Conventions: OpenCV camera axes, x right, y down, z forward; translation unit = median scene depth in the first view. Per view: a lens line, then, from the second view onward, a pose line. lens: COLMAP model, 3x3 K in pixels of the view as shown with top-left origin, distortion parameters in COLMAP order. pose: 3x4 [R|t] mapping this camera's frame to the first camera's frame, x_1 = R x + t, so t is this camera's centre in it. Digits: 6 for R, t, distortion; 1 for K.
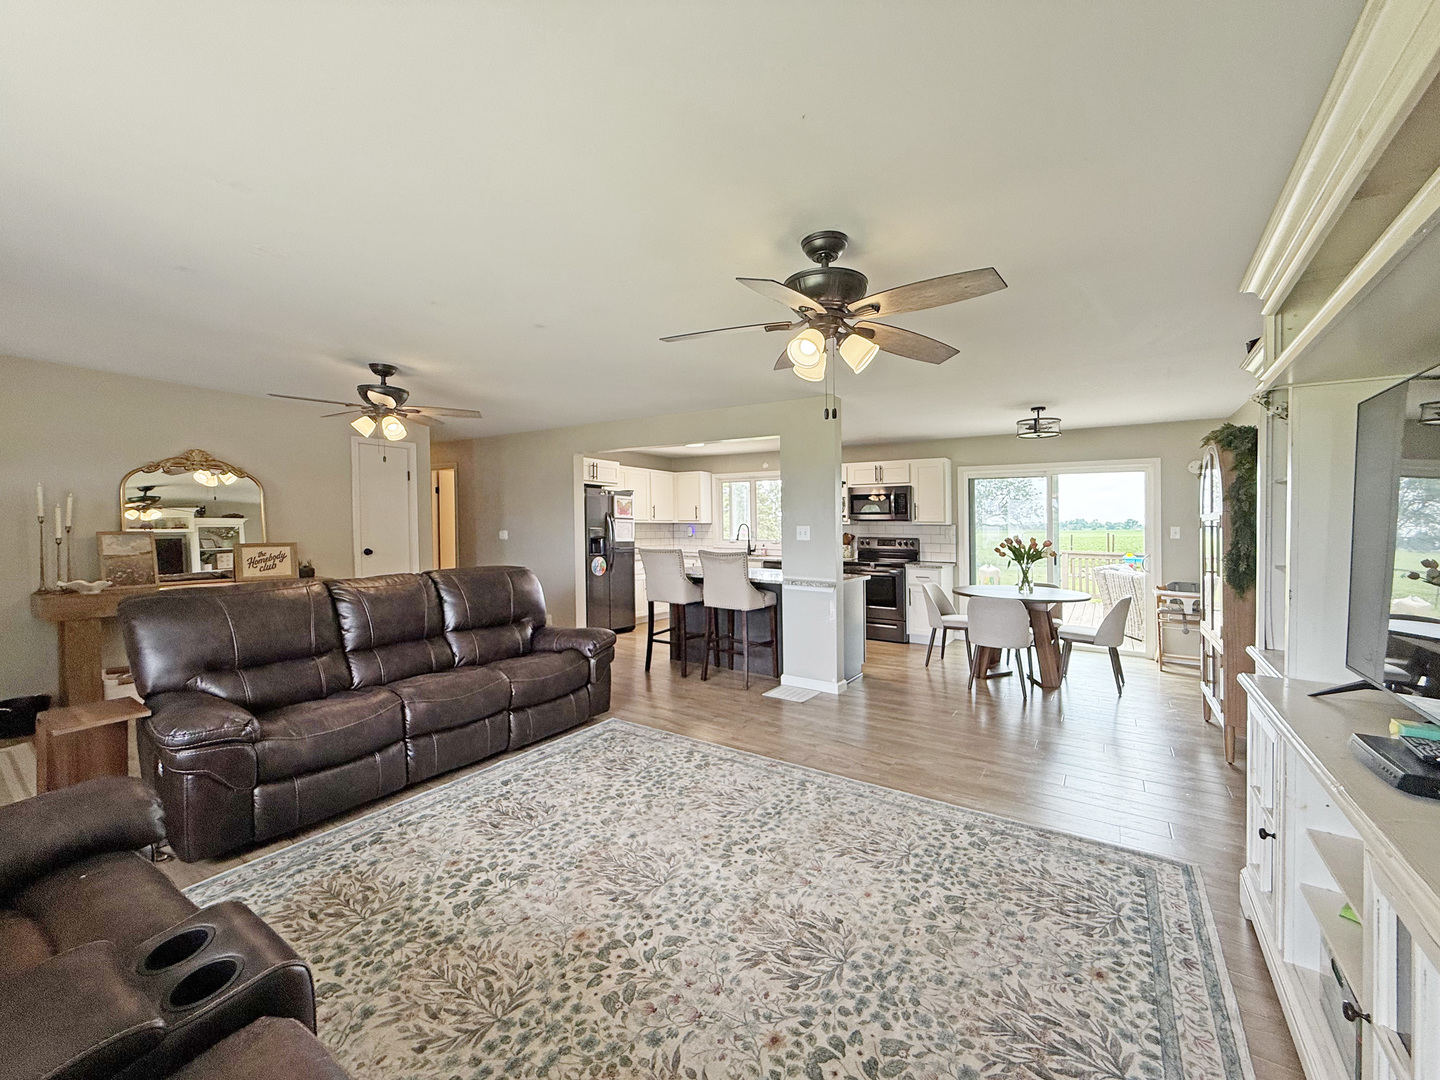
lens RADIAL K [[598.2, 0, 720.0], [0, 598.2, 540.0], [0, 0, 1]] dist [0.001931, 0.000153]
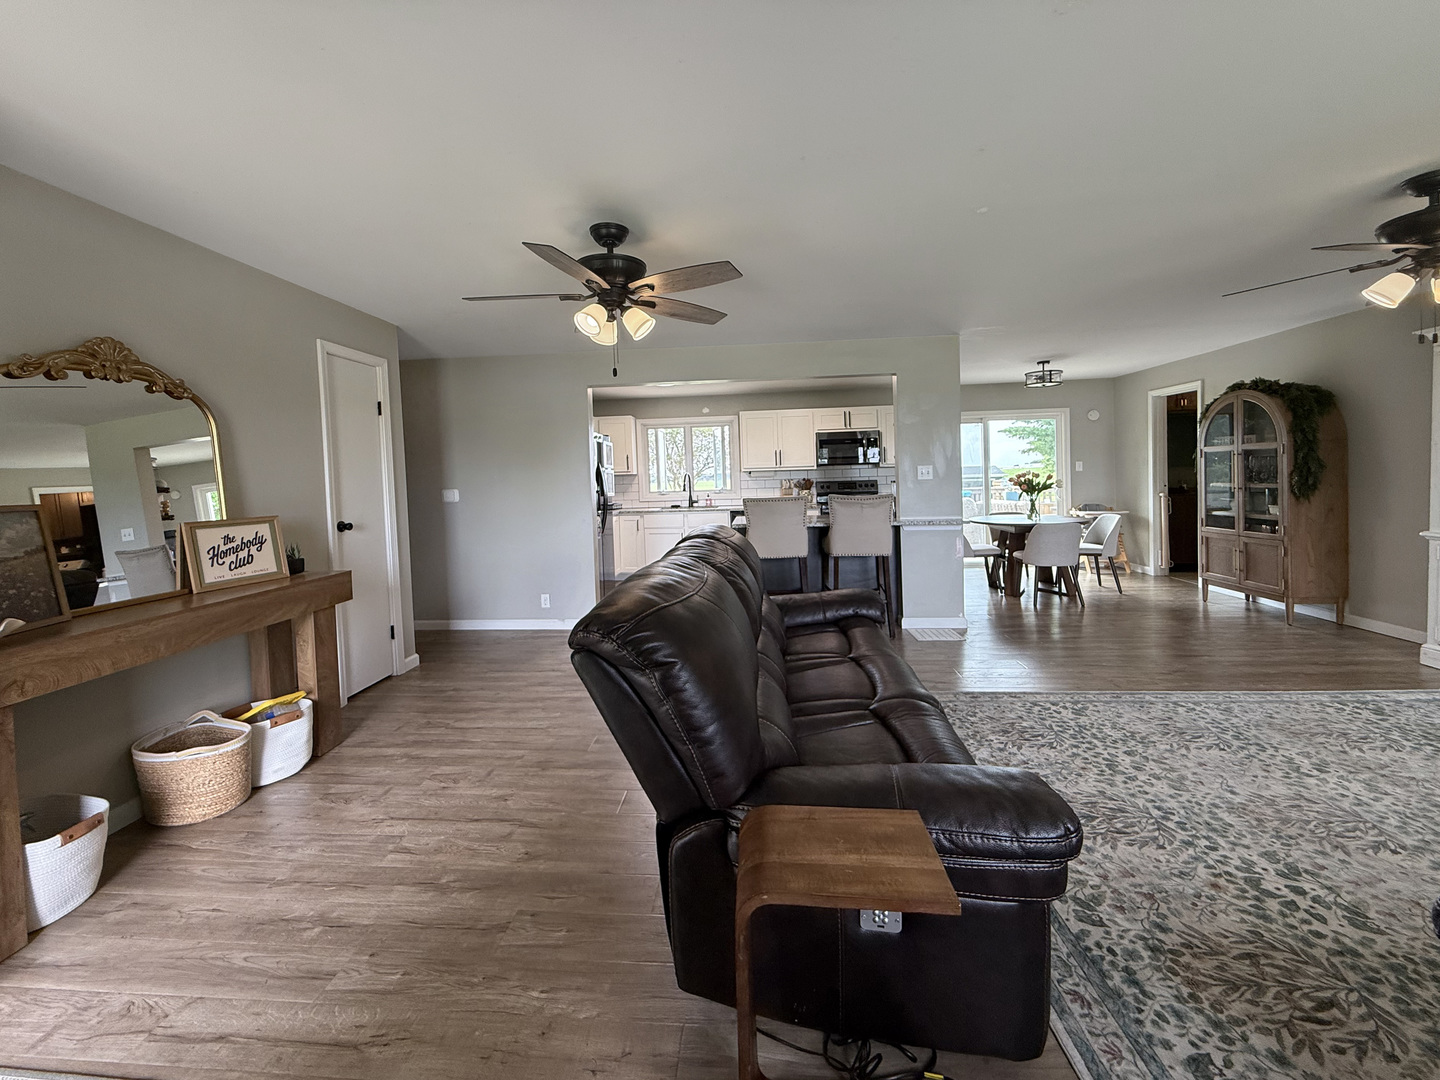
lens RADIAL K [[593.0, 0, 729.2], [0, 593.0, 512.9], [0, 0, 1]] dist [-0.000490, -0.000222]
pose [[0.870694, -0.060893, 0.488041, -0.923944], [0.047280, 0.998073, 0.040180, -0.000680], [-0.489547, -0.011909, 0.871896, 0.448267]]
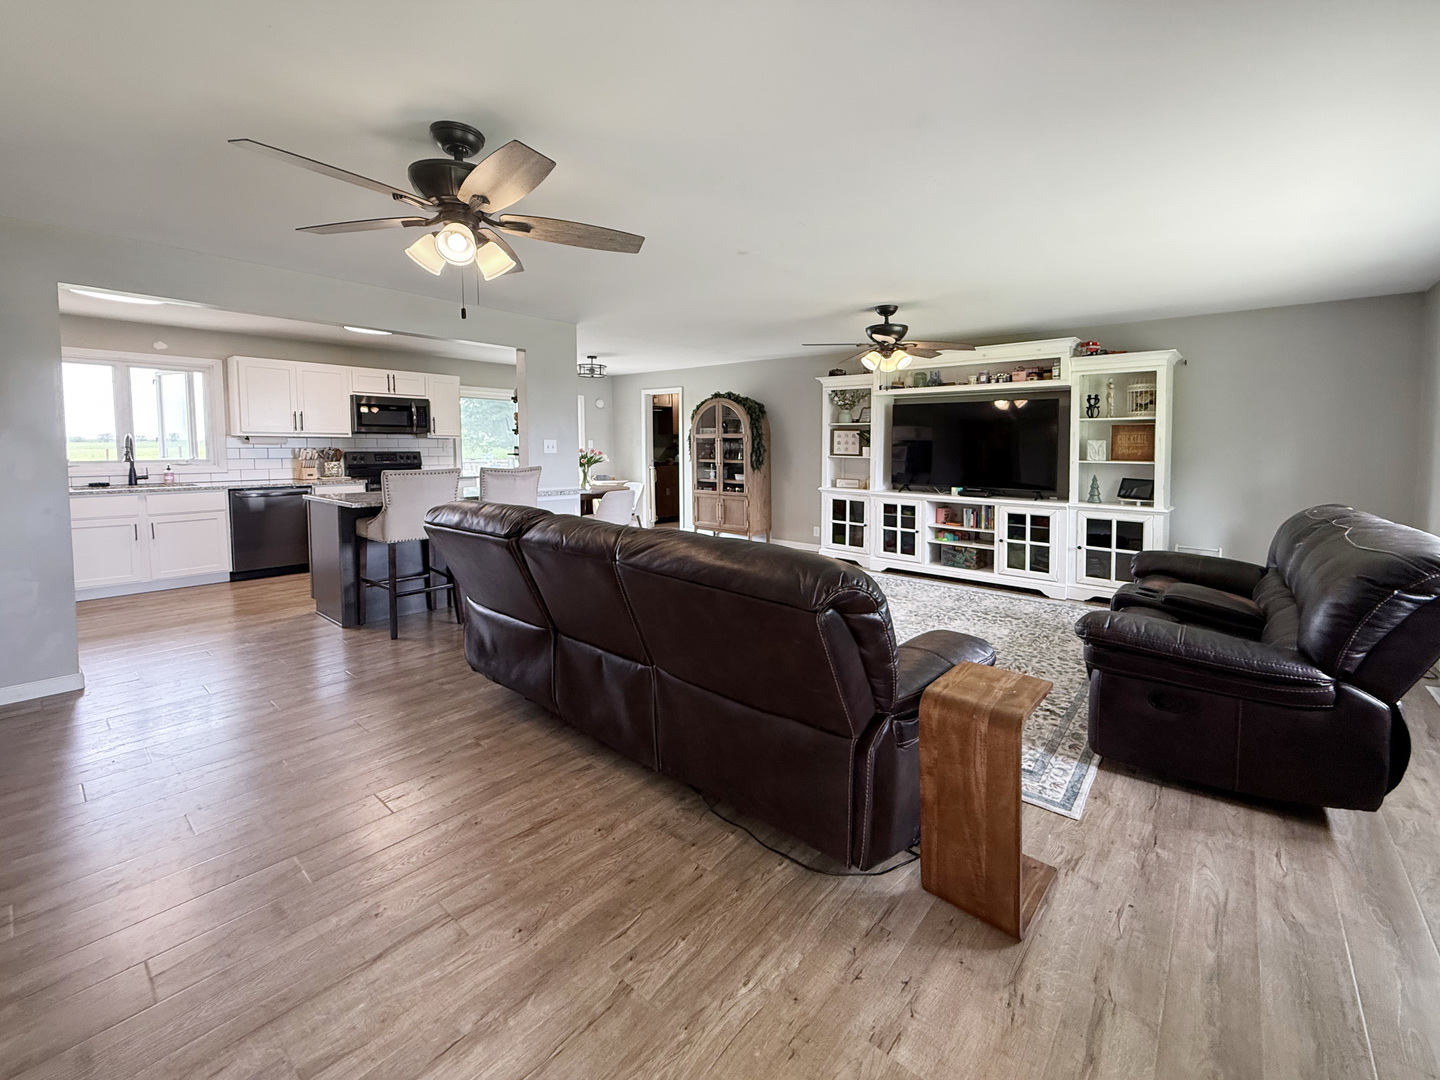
lens RADIAL K [[577.0, 0, 714.8], [0, 577.0, 475.0], [0, 0, 1]] dist [0.001847, 0.000081]
pose [[0.132410, -0.056640, 0.989575, -1.231748], [0.020118, 0.998314, 0.054448, -0.016121], [-0.990991, 0.012699, 0.133326, 0.849825]]
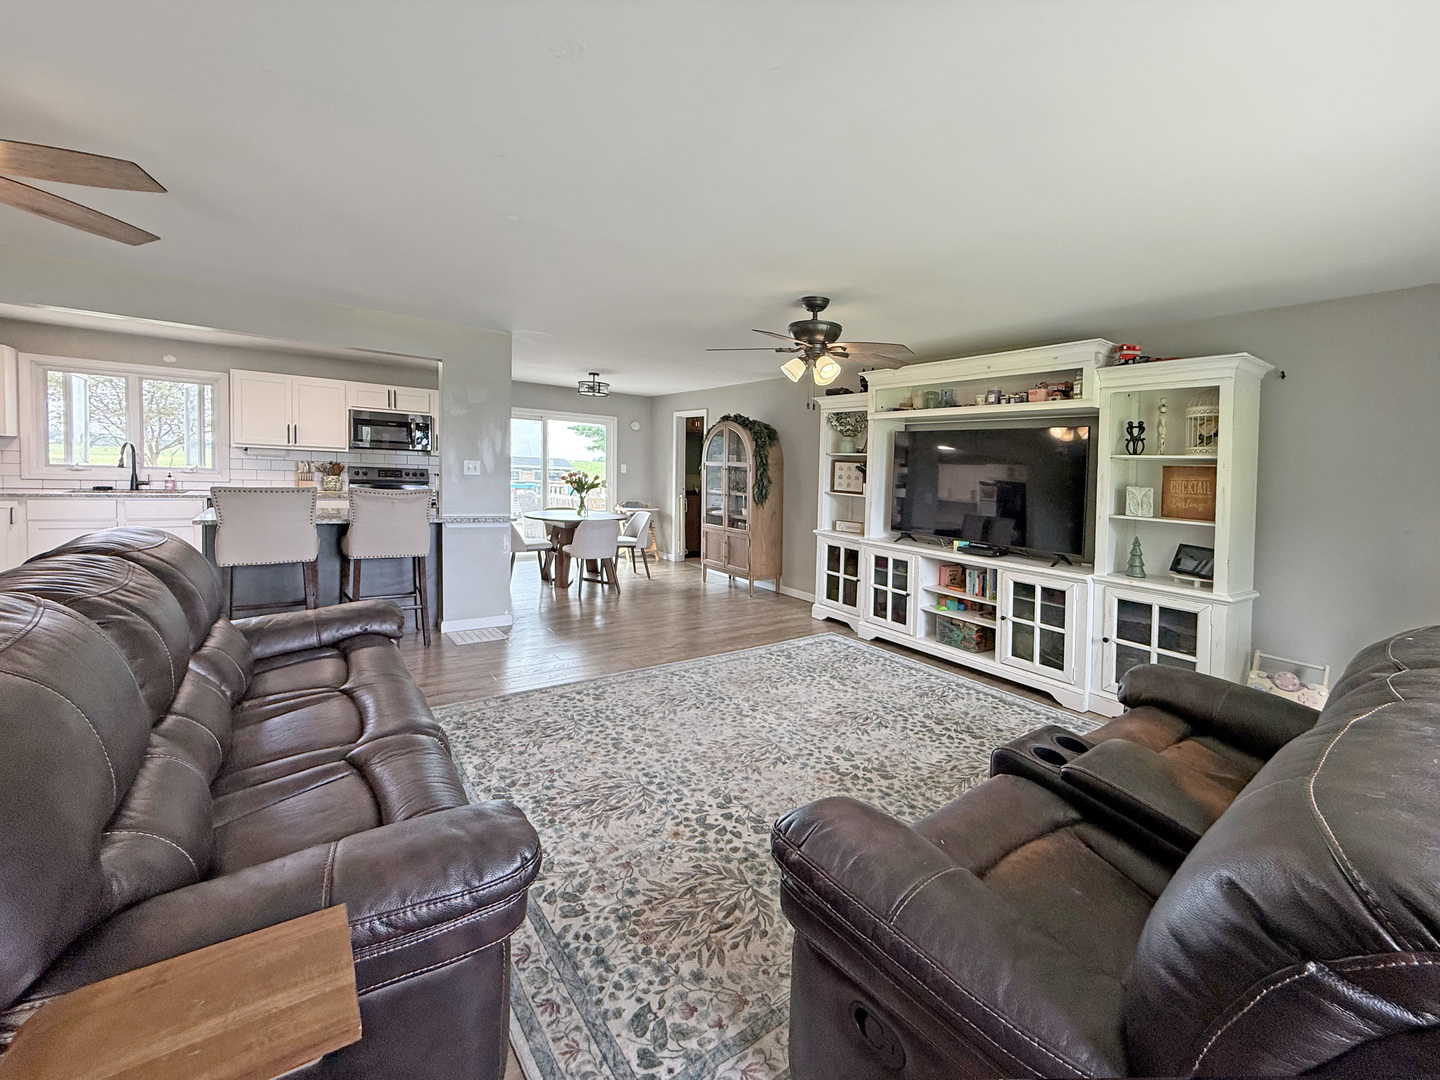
lens RADIAL K [[580.2, 0, 743.2], [0, 580.2, 488.6], [0, 0, 1]] dist [0.000670, -0.000187]
pose [[0.333800, -0.020973, 0.942411, -0.867285], [-0.017895, 0.999431, 0.028580, -0.018683], [-0.942474, -0.026404, 0.333235, 0.426084]]
